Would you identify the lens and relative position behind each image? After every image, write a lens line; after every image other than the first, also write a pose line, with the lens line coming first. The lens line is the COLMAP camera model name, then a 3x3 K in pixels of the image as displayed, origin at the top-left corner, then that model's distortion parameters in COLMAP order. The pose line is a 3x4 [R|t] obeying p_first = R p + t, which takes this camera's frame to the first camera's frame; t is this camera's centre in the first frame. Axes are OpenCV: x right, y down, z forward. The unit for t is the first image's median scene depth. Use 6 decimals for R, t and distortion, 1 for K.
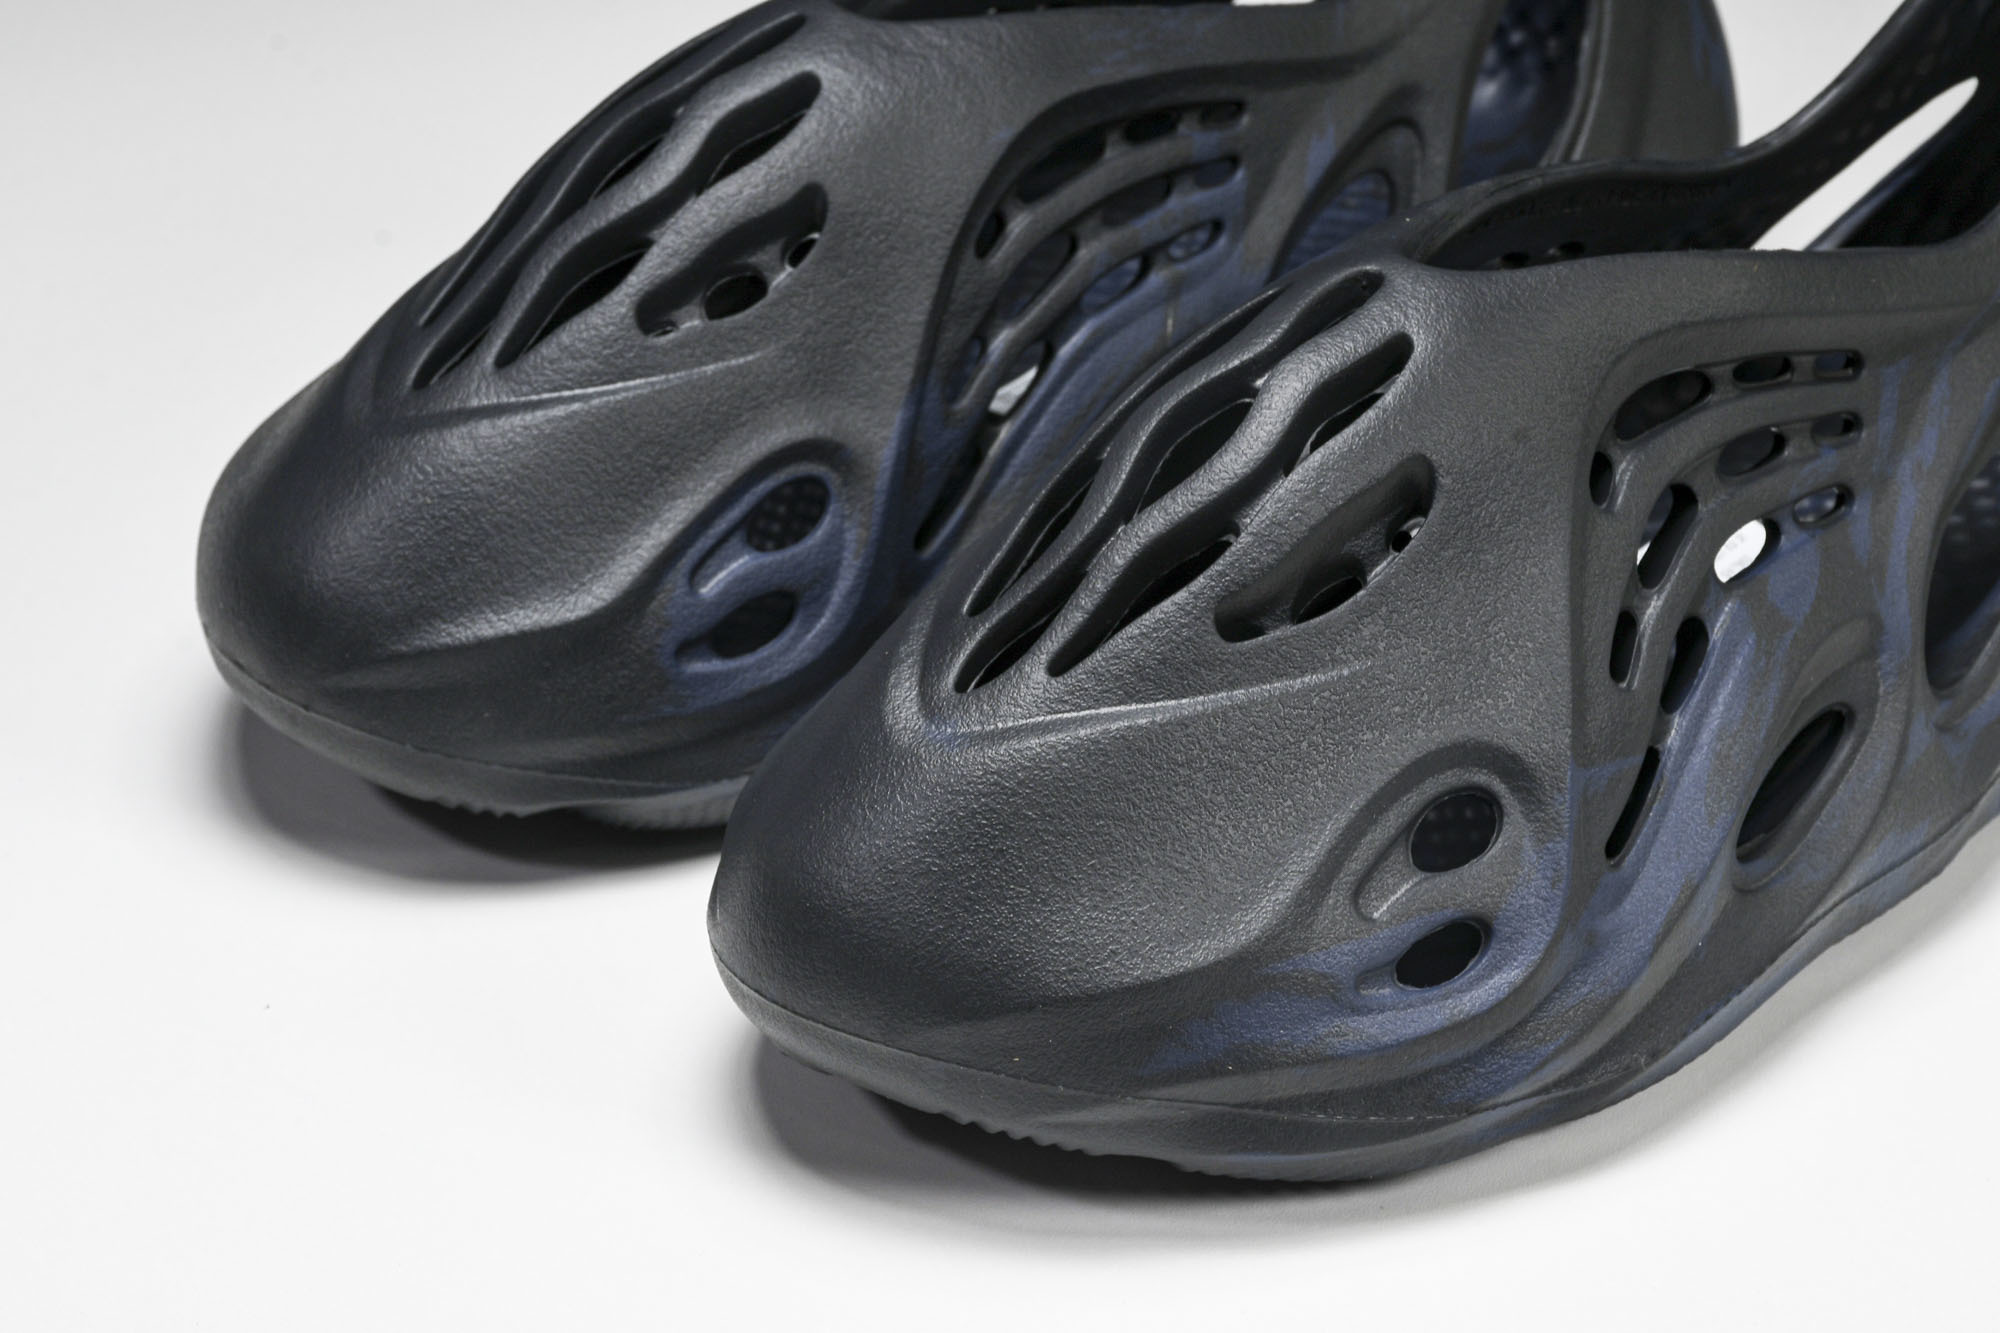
lens RADIAL K [[6143.5, 0, 1000.1], [0, 6143.5, 685.5], [0, 0, 1]] dist [0.849035, 0.000000]
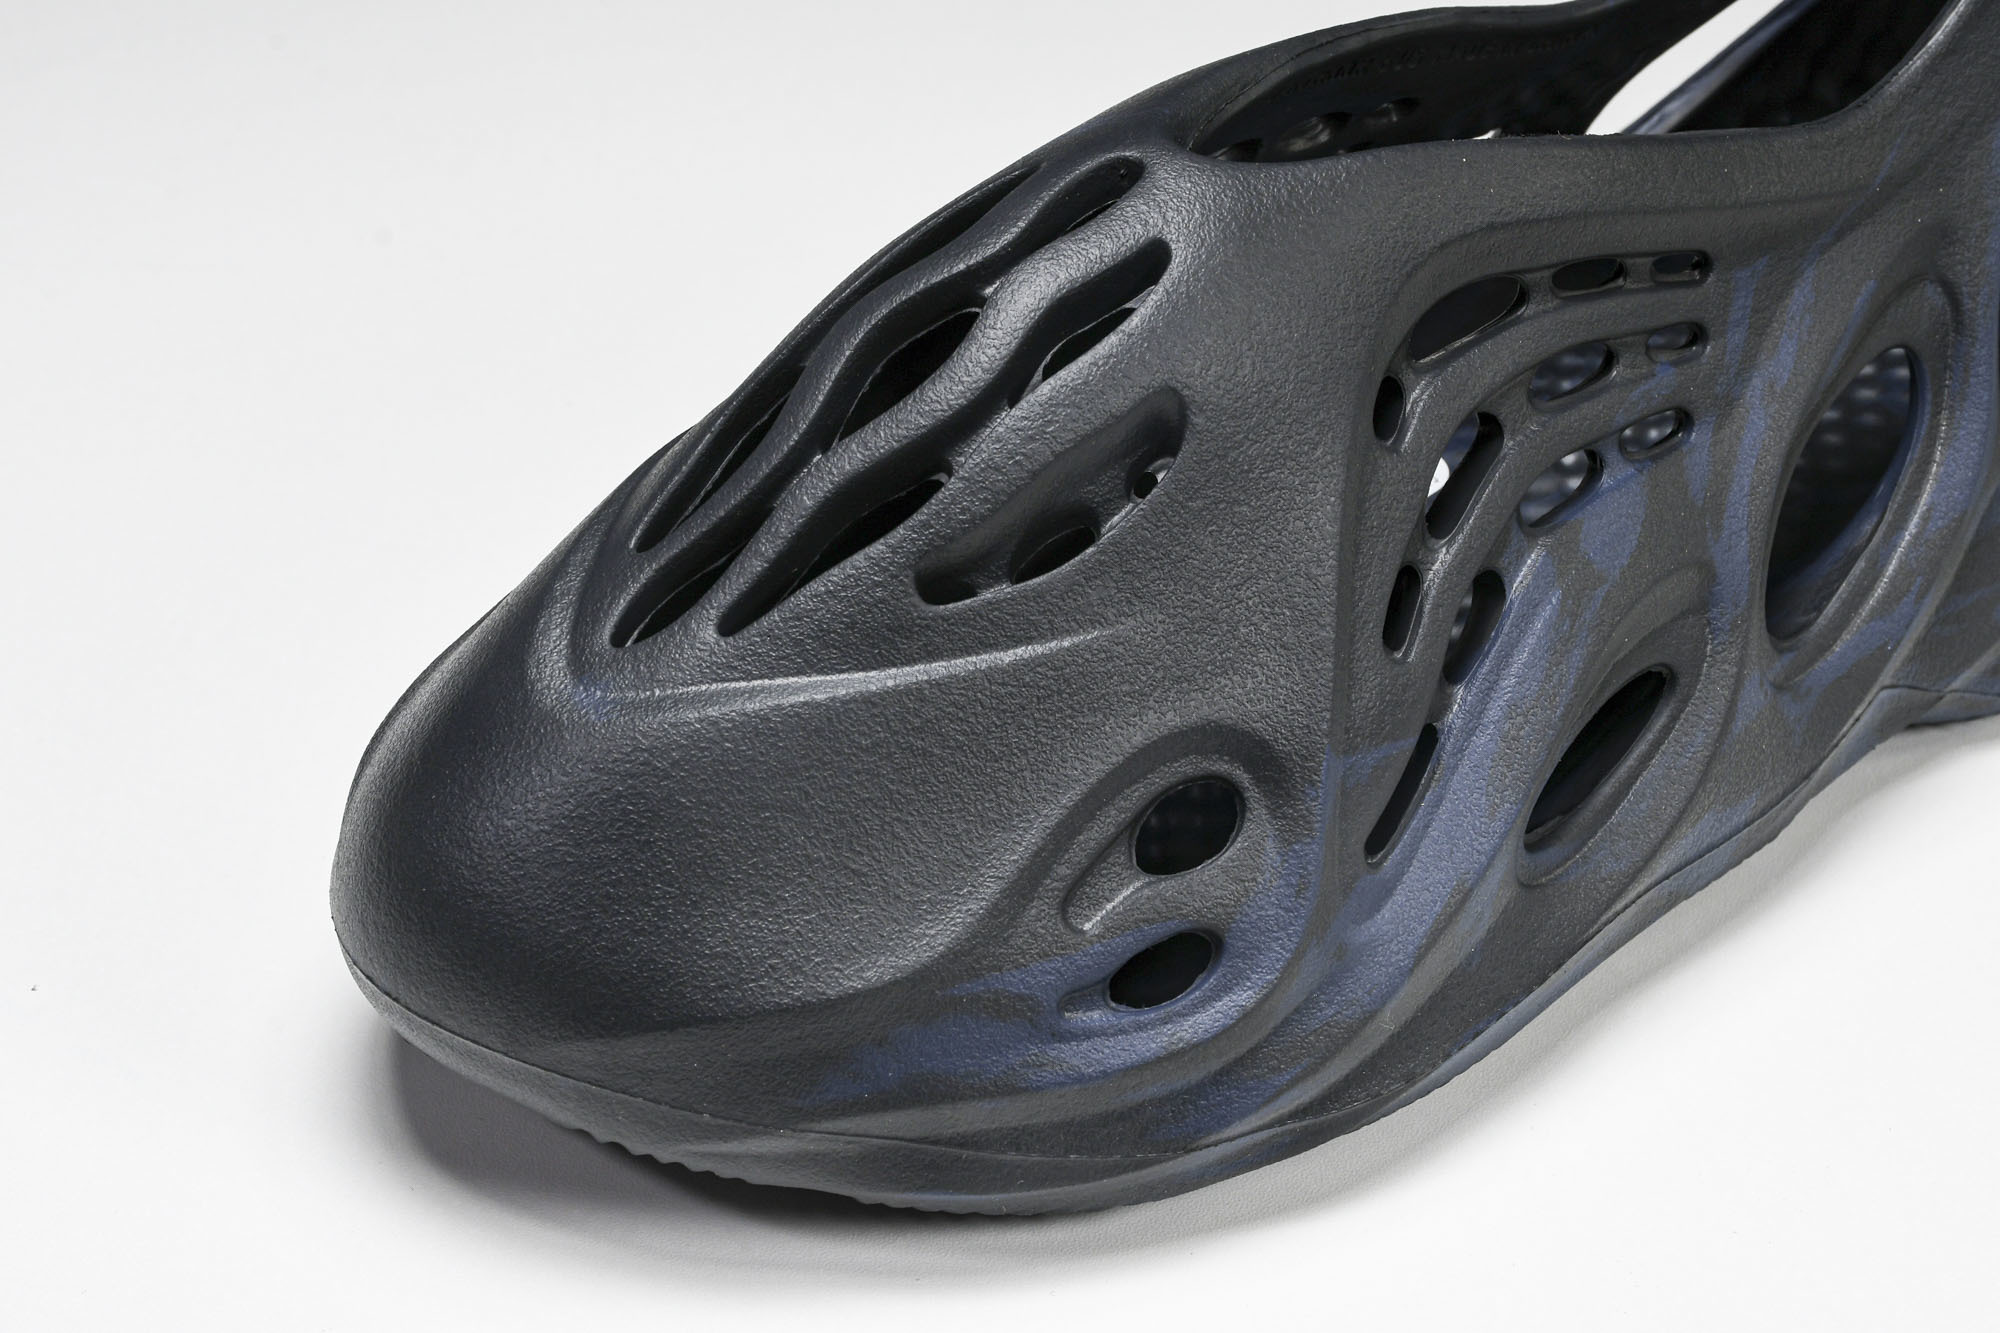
lens RADIAL K [[5611.9, 0, 1043.6], [0, 5611.9, 655.6], [0, 0, 1]] dist [0.700128, 0.000000]
pose [[0.998261, 0.046154, -0.036676, 0.079629], [-0.041483, 0.991995, 0.119272, -0.091263], [0.041887, -0.117544, 0.992184, 0.217566]]
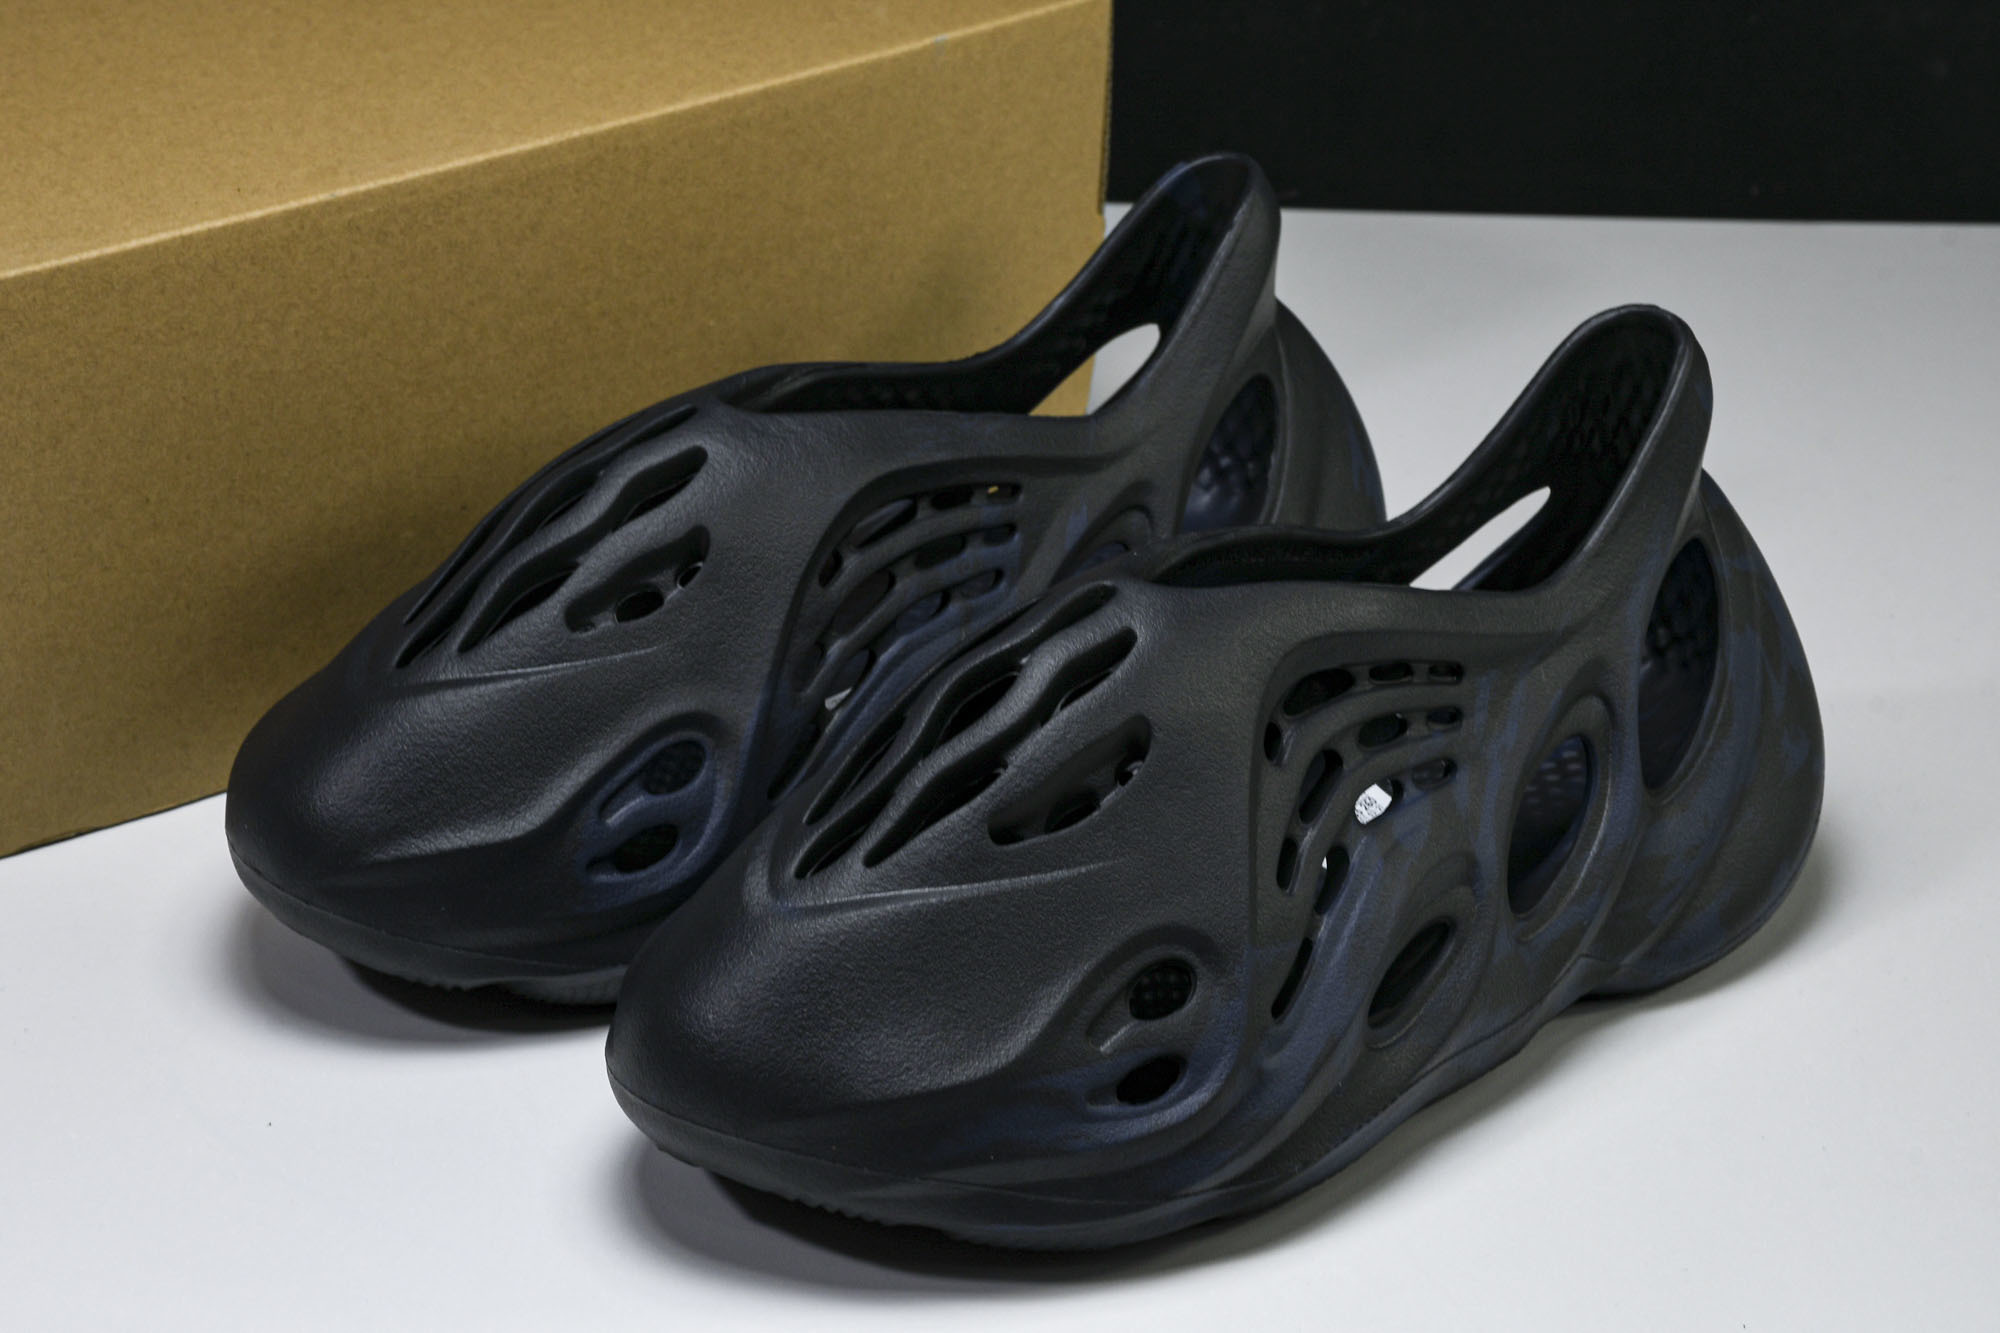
lens RADIAL K [[5320.9, 0, 1006.1], [0, 5320.9, 681.8], [0, 0, 1]] dist [0.695809, 0.000000]
pose [[0.999317, 0.022795, 0.029080, 0.003787], [-0.019711, 0.994563, -0.102253, 0.075162], [-0.031253, 0.101610, 0.994333, -0.168665]]
